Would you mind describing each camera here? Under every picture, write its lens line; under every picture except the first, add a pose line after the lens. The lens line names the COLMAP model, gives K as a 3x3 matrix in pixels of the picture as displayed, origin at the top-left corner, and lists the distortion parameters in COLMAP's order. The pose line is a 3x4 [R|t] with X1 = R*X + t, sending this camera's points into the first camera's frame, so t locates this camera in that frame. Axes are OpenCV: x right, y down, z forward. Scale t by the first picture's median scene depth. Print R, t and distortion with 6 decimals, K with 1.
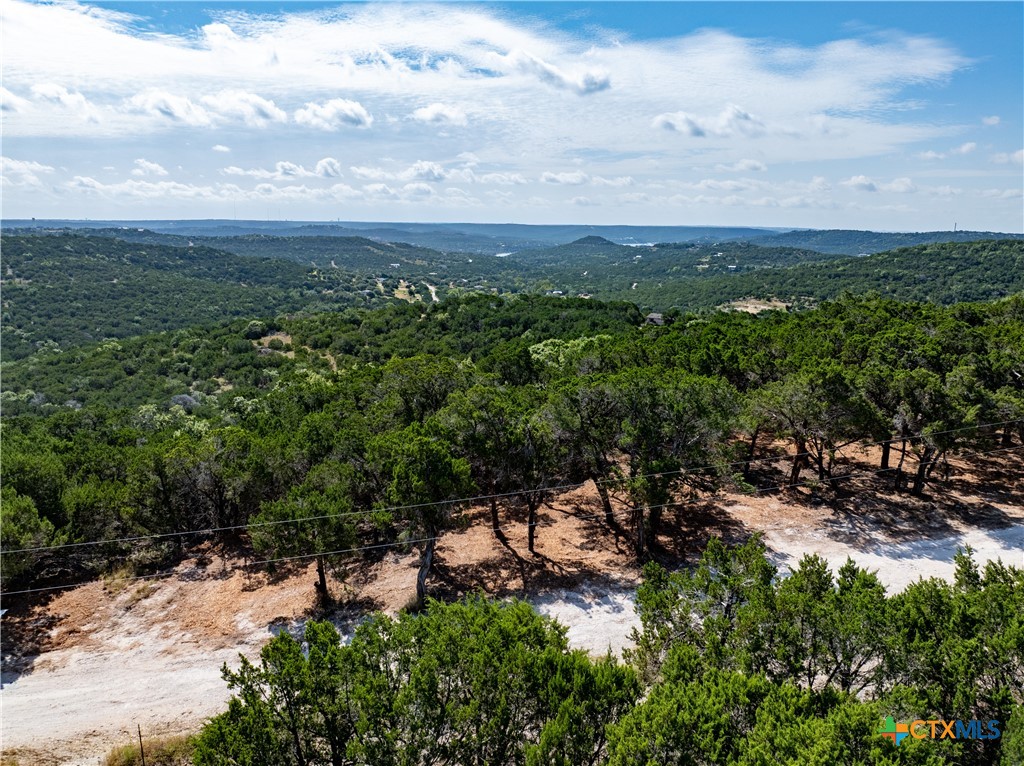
lens RADIAL K [[719.5, 0, 515.0], [0, 719.5, 378.8], [0, 0, 1]] dist [-0.042375, 0.007420]
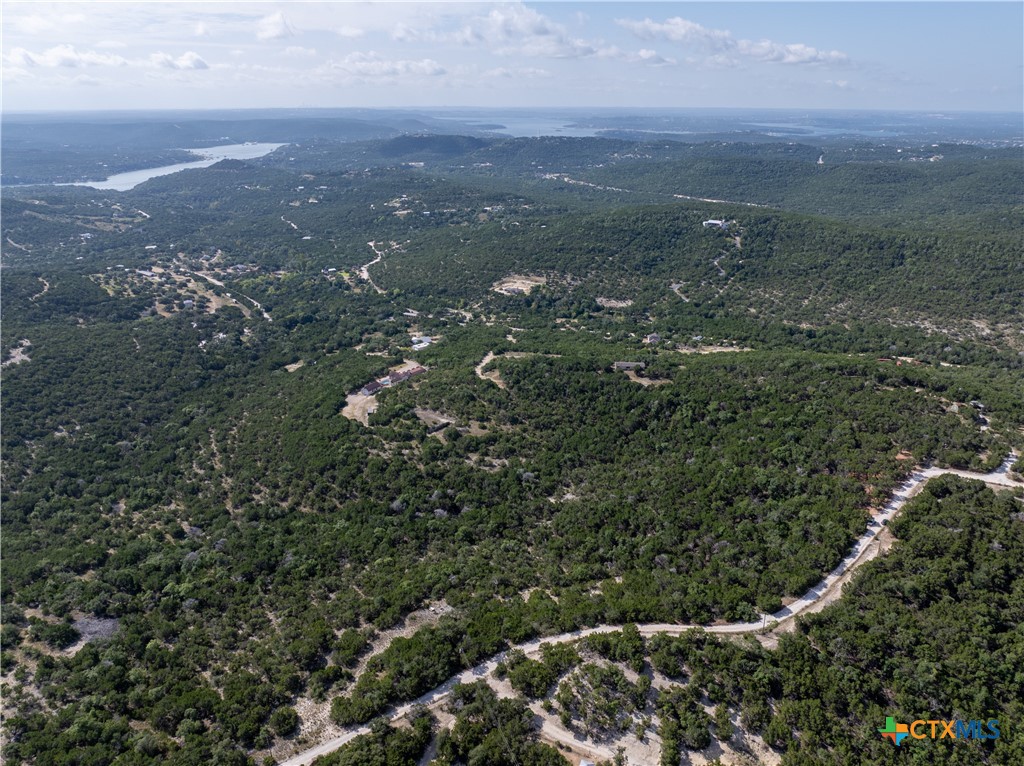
lens RADIAL K [[727.4, 0, 515.9], [0, 727.4, 361.3], [0, 0, 1]] dist [-0.044706, 0.008345]
pose [[0.840943, -0.191934, 0.505941, -0.579461], [0.120231, 0.977885, 0.171131, -0.259650], [-0.527598, -0.083081, 0.845422, -0.304791]]
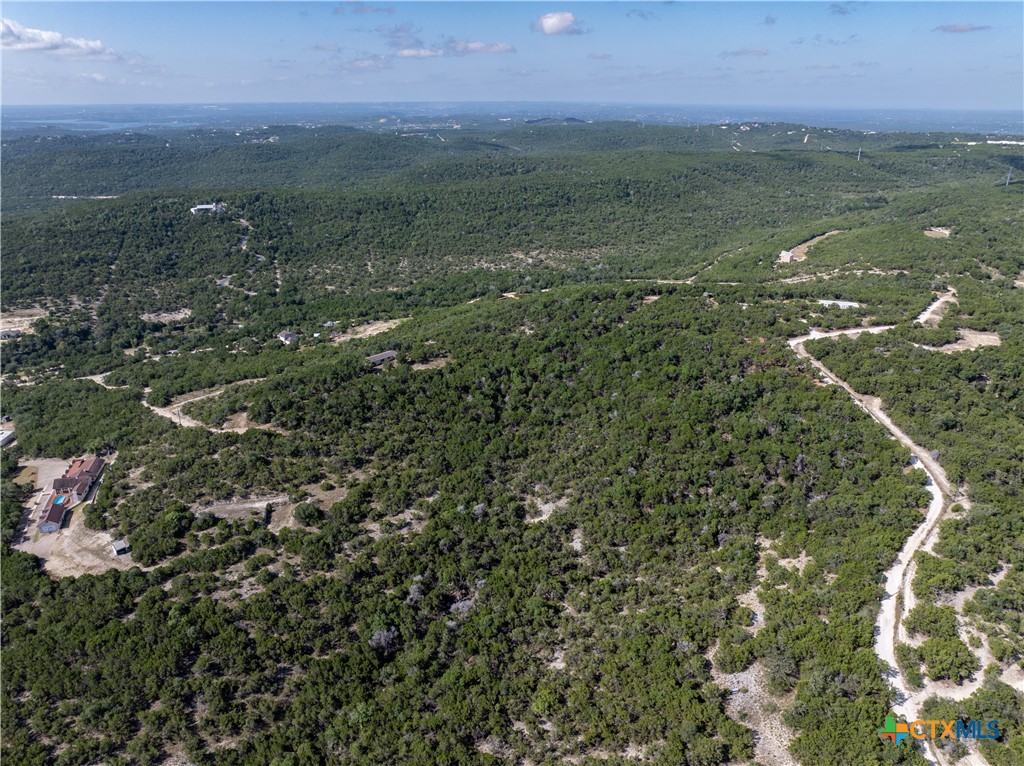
lens RADIAL K [[727.4, 0, 515.9], [0, 727.4, 361.3], [0, 0, 1]] dist [-0.044706, 0.008345]
pose [[0.096202, -0.351004, 0.931419, -0.699880], [0.206381, 0.922458, 0.326311, -0.299062], [-0.973731, 0.160836, 0.161183, 0.227053]]
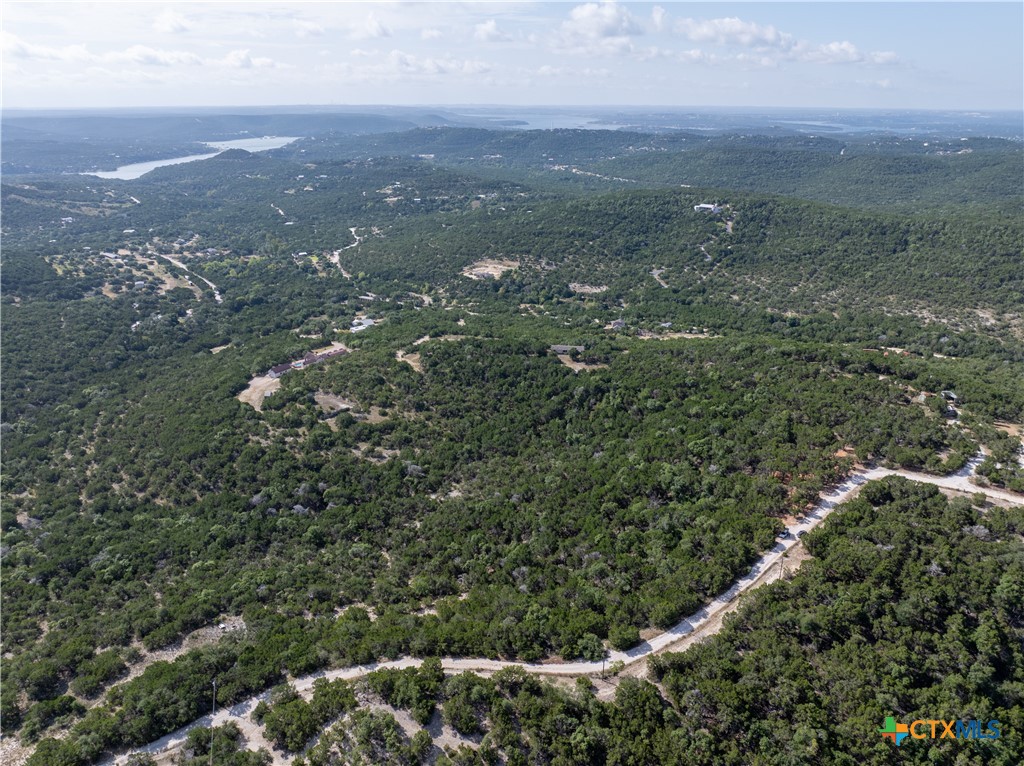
lens RADIAL K [[727.4, 0, 515.9], [0, 727.4, 361.3], [0, 0, 1]] dist [-0.044706, 0.008345]
pose [[0.860978, -0.180500, 0.475539, -0.407570], [0.112395, 0.979320, 0.168225, -0.200786], [-0.496069, -0.091390, 0.863460, -0.279020]]
